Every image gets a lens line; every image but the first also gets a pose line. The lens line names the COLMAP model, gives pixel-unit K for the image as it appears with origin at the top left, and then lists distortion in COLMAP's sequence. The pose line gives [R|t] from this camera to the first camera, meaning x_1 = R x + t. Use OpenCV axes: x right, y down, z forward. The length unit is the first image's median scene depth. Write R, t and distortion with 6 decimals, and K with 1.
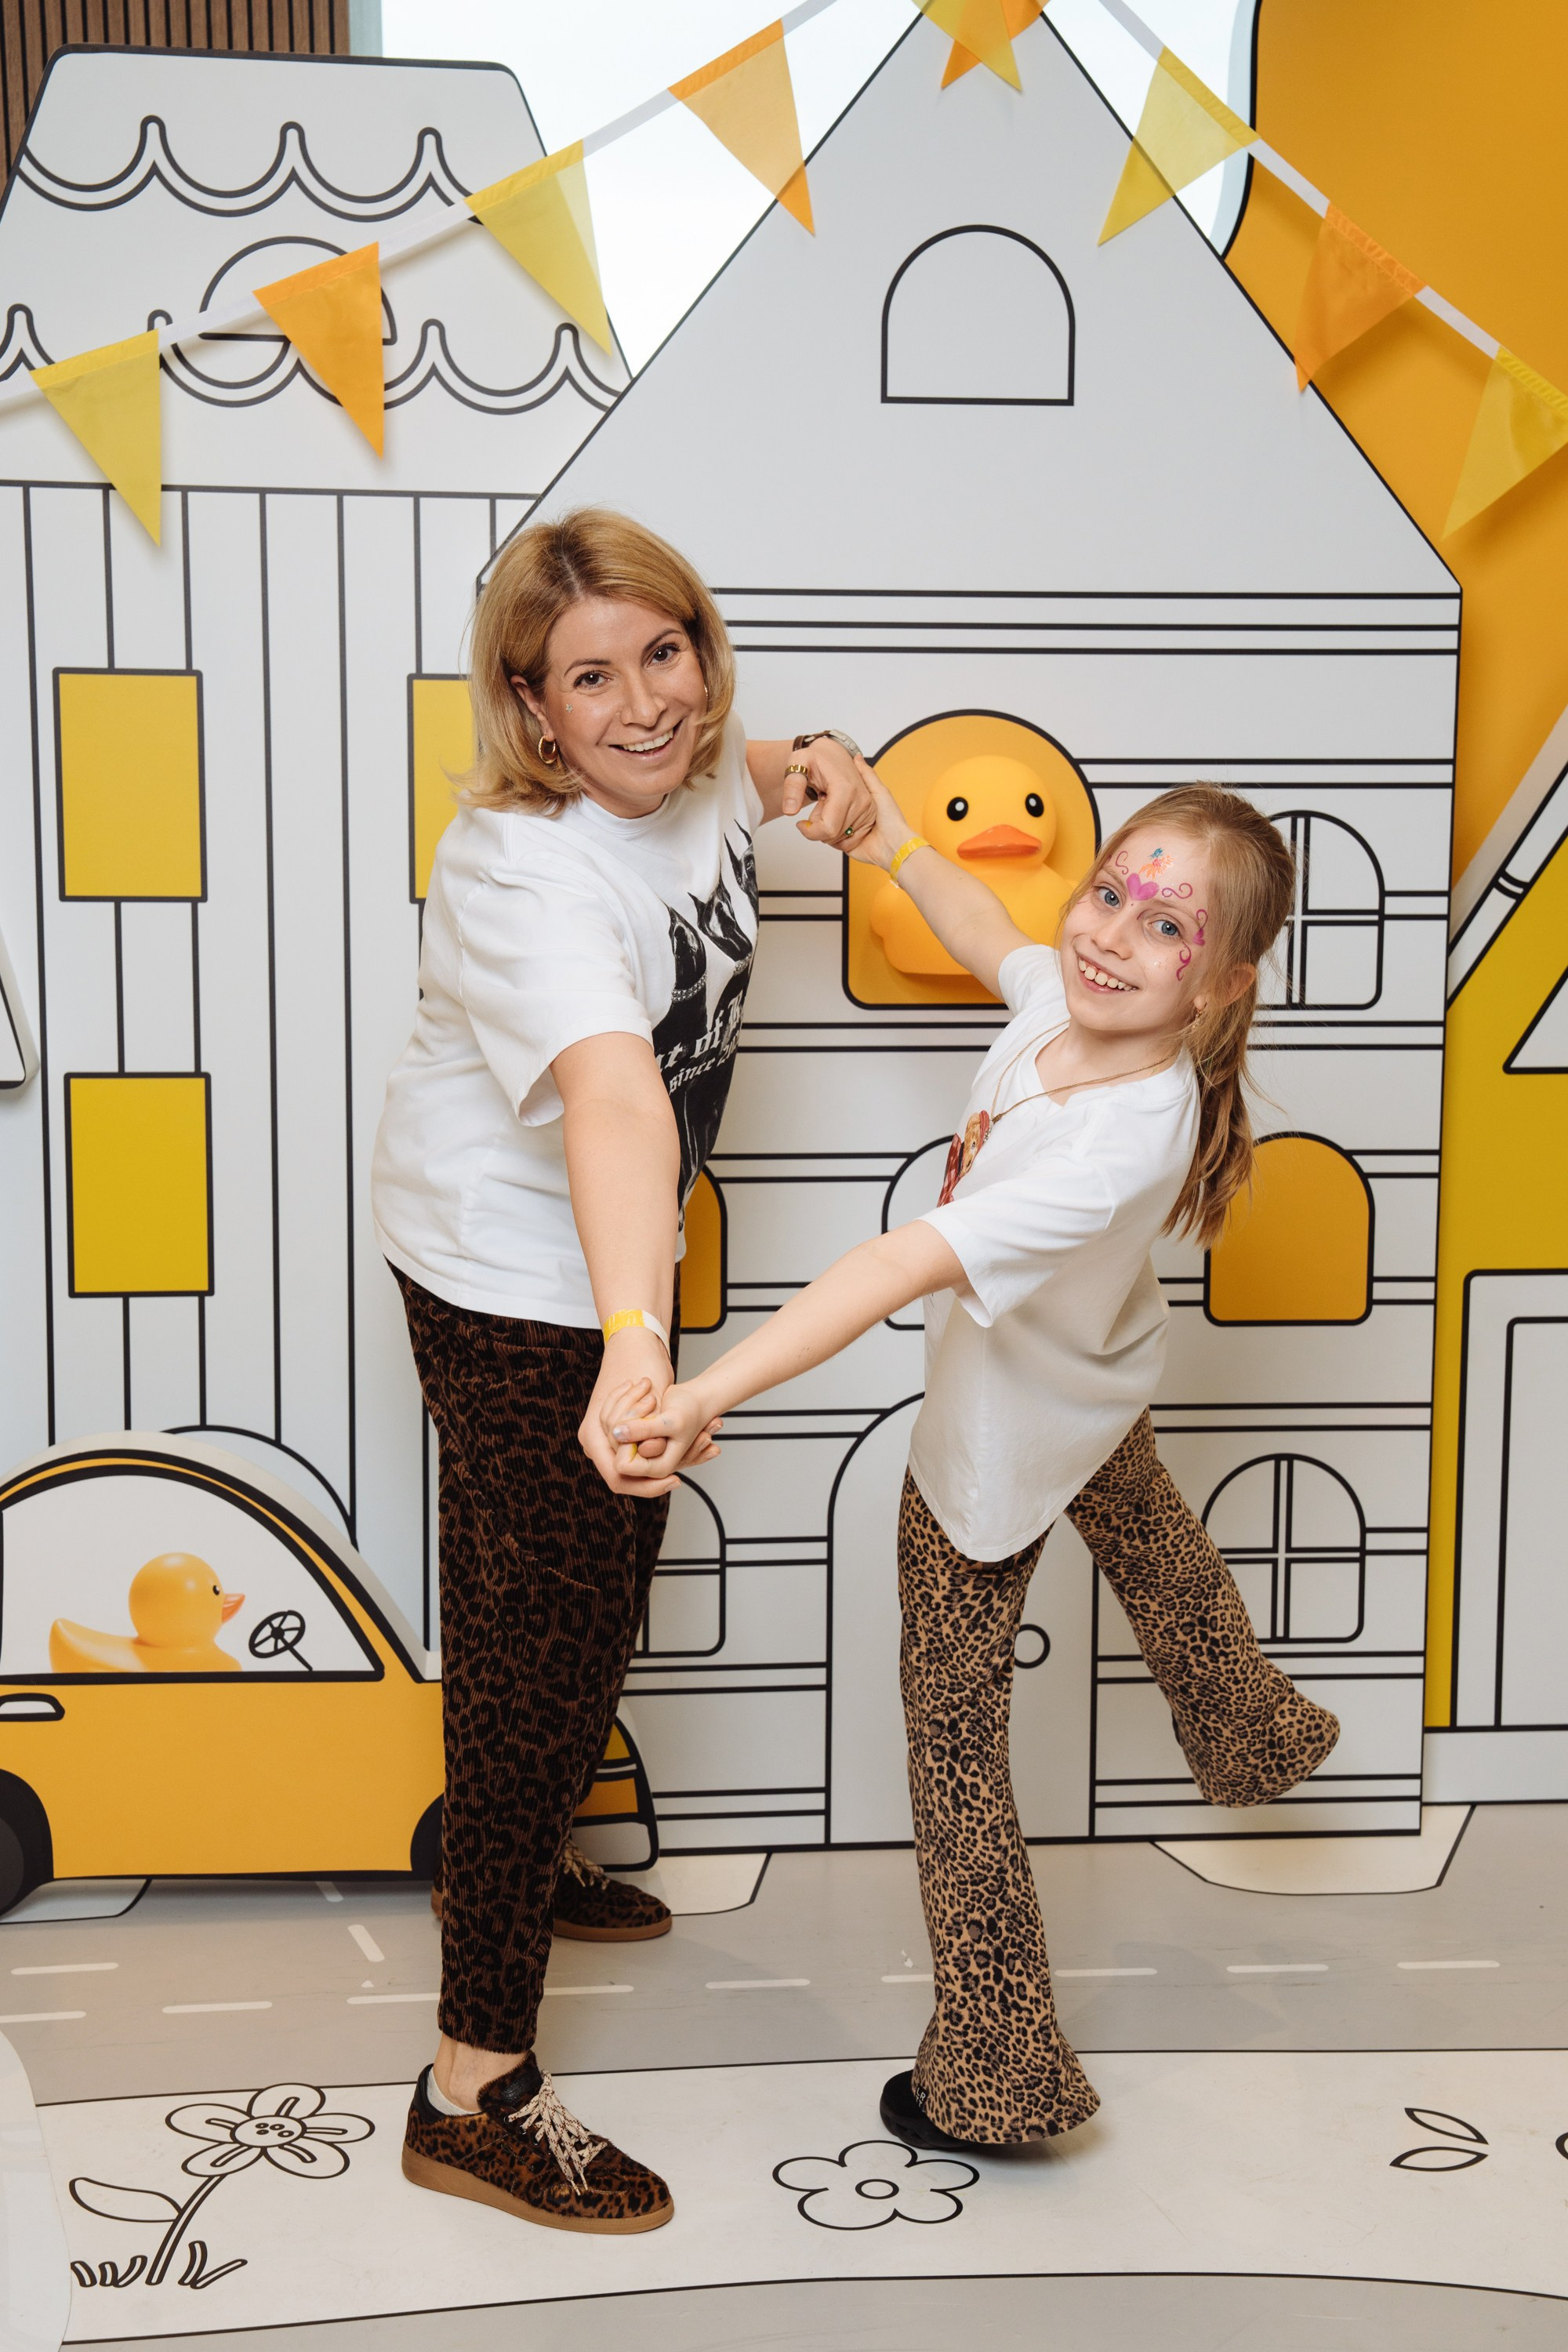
lens RADIAL K [[2979.0, 0, 794.0], [0, 2979.0, 1186.0], [0, 0, 1]] dist [0.081284, 0.138307]
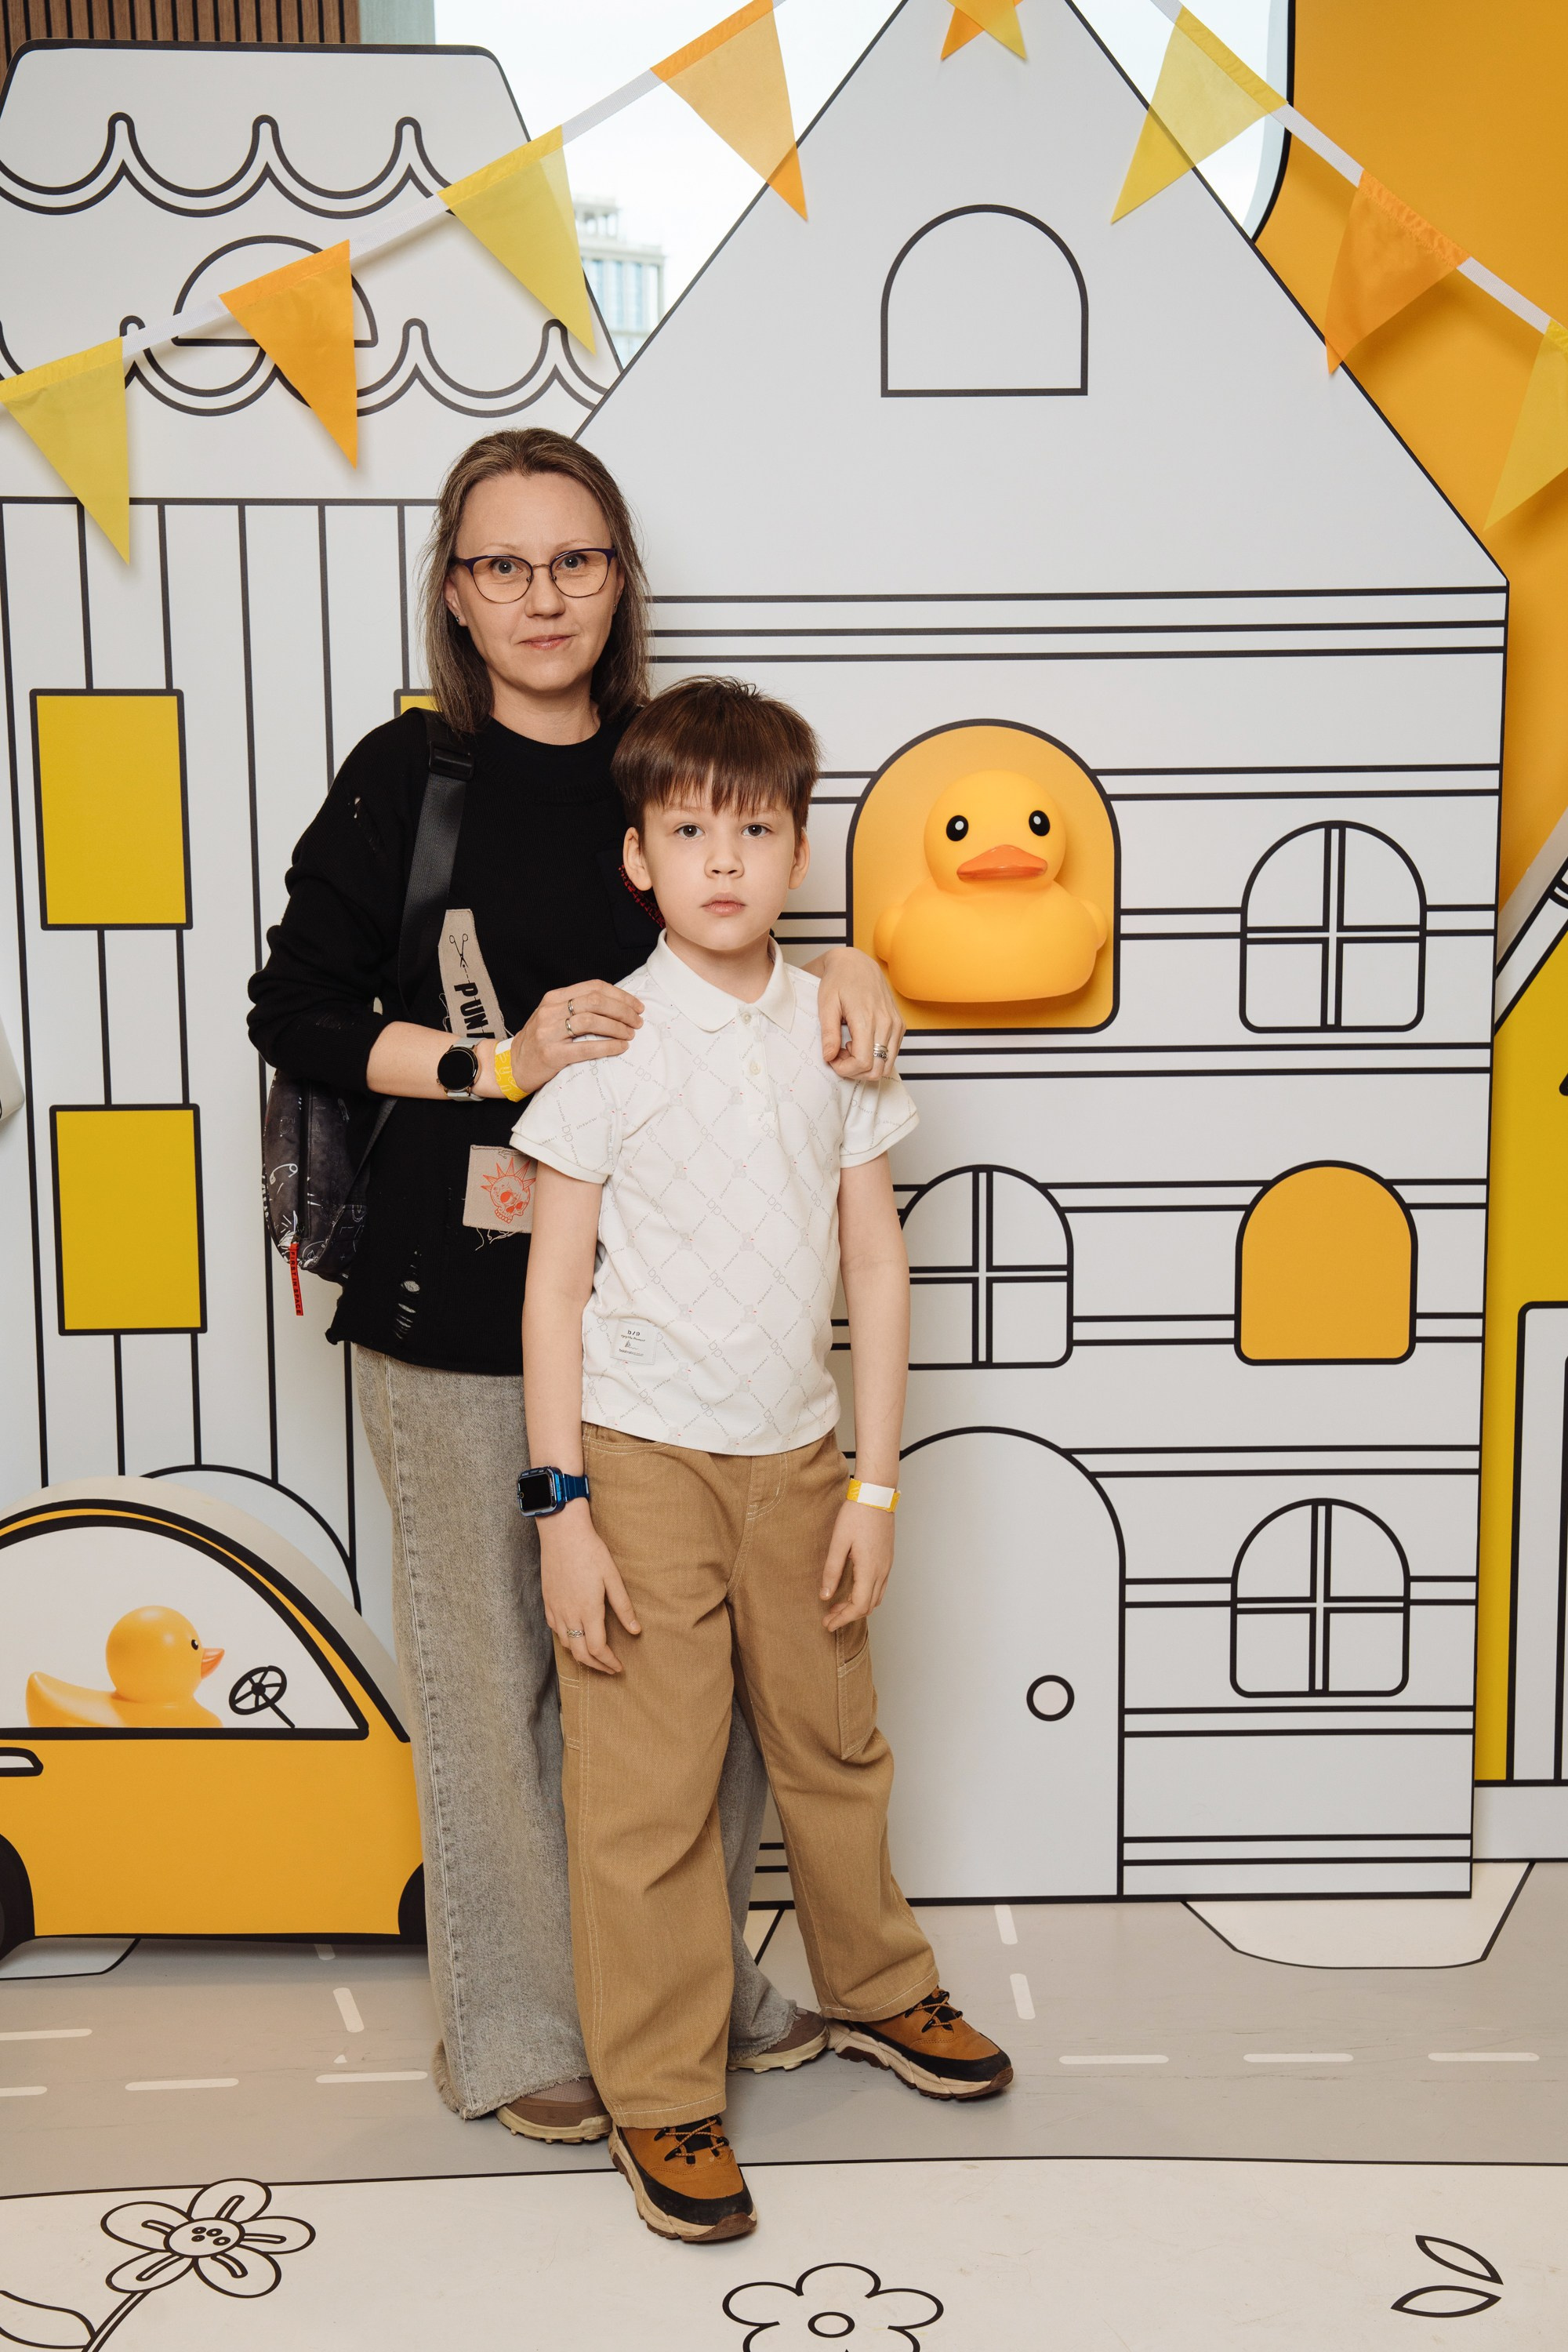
lens RADIAL K [[2847.9, 0, 788.0], [0, 2847.9, 1182.6], [0, 0, 1]] dist [0.072582, 0.122471]
pose [[0.997539, -0.002177, -0.070081, 0.061356], [0.003634, 0.999780, 0.020664, -0.031400], [0.070021, -0.020868, 0.997327, 0.088620]]
